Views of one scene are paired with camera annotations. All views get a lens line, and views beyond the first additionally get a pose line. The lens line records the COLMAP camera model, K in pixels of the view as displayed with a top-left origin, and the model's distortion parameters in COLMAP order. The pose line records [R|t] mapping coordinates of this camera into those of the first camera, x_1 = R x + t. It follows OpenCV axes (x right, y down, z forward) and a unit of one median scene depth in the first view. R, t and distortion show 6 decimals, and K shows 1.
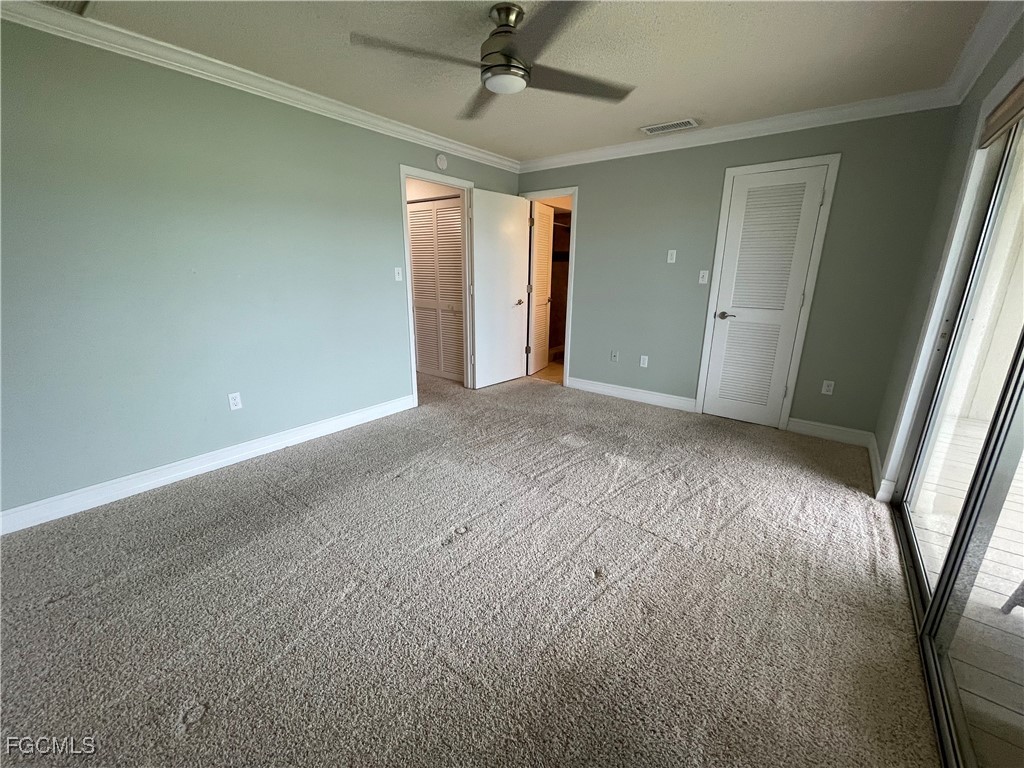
lens RADIAL K [[412.6, 0, 506.1], [0, 412.6, 381.6], [0, 0, 1]] dist [-0.000367, 0.001062]
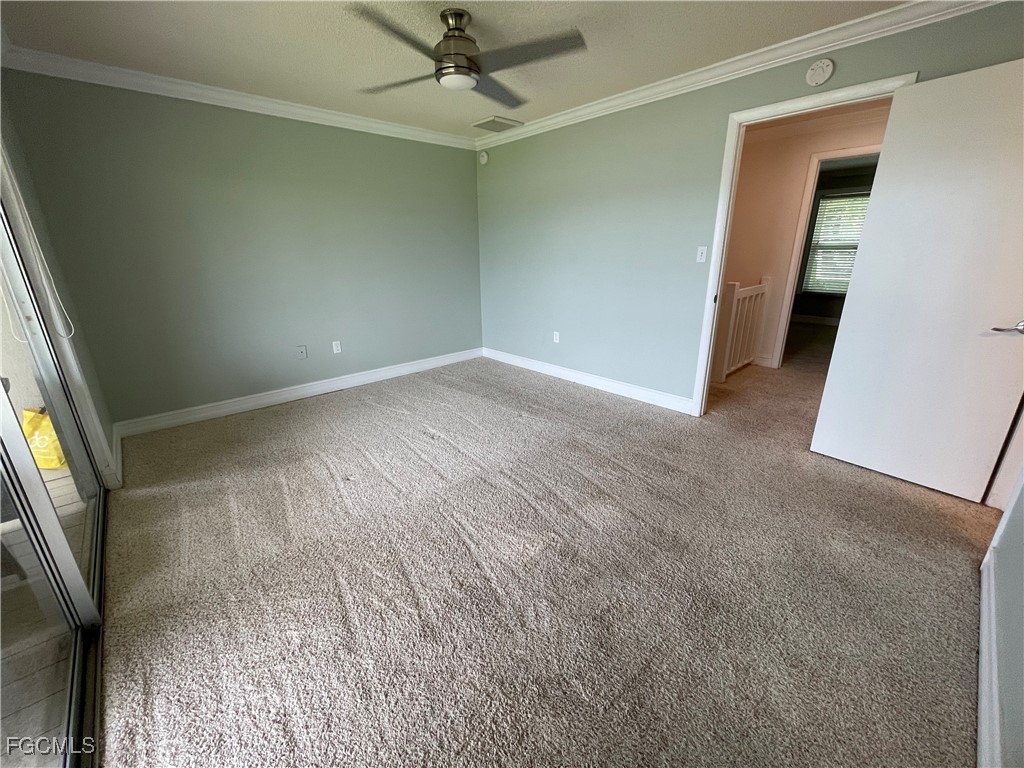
lens RADIAL K [[412.6, 0, 514.0], [0, 412.6, 386.1], [0, 0, 1]] dist [-0.000367, 0.001062]
pose [[-0.156149, 0.306505, -0.938974, 0.725839], [-0.253907, 0.906233, 0.338042, -0.222286], [0.954541, 0.291197, -0.063683, 0.835855]]
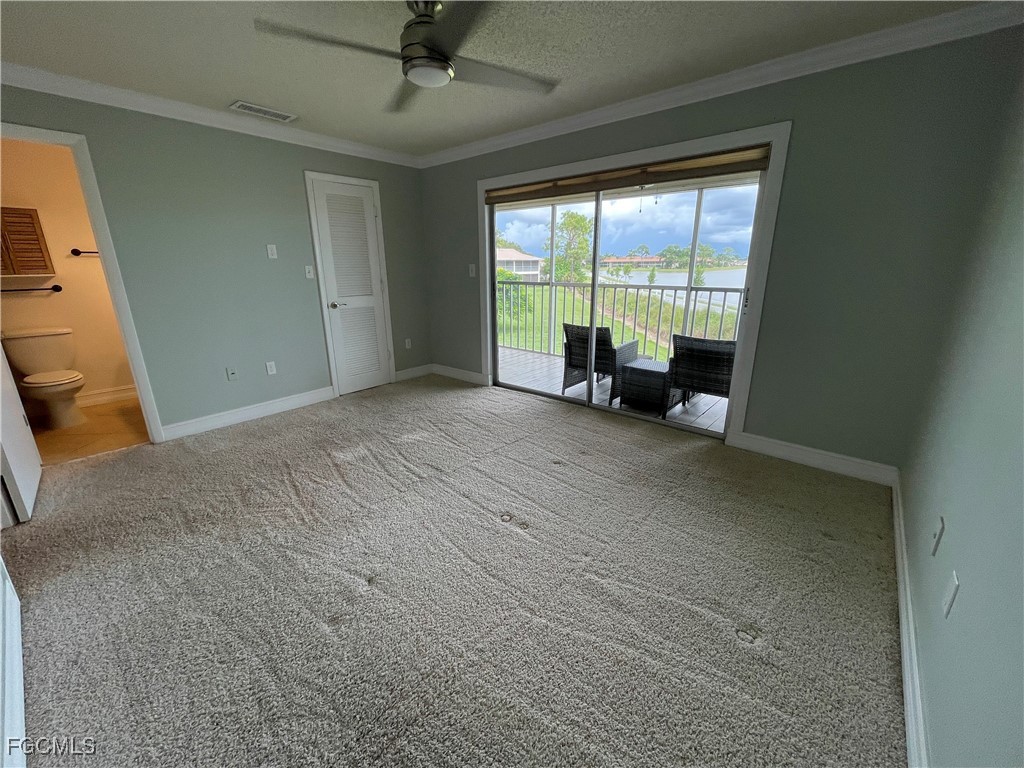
lens RADIAL K [[412.6, 0, 509.6], [0, 412.6, 384.2], [0, 0, 1]] dist [-0.000367, 0.001062]
pose [[0.042896, -0.291000, 0.955761, -0.650572], [0.271101, 0.924139, 0.269204, -0.149191], [-0.961595, 0.247560, 0.118532, 0.507008]]
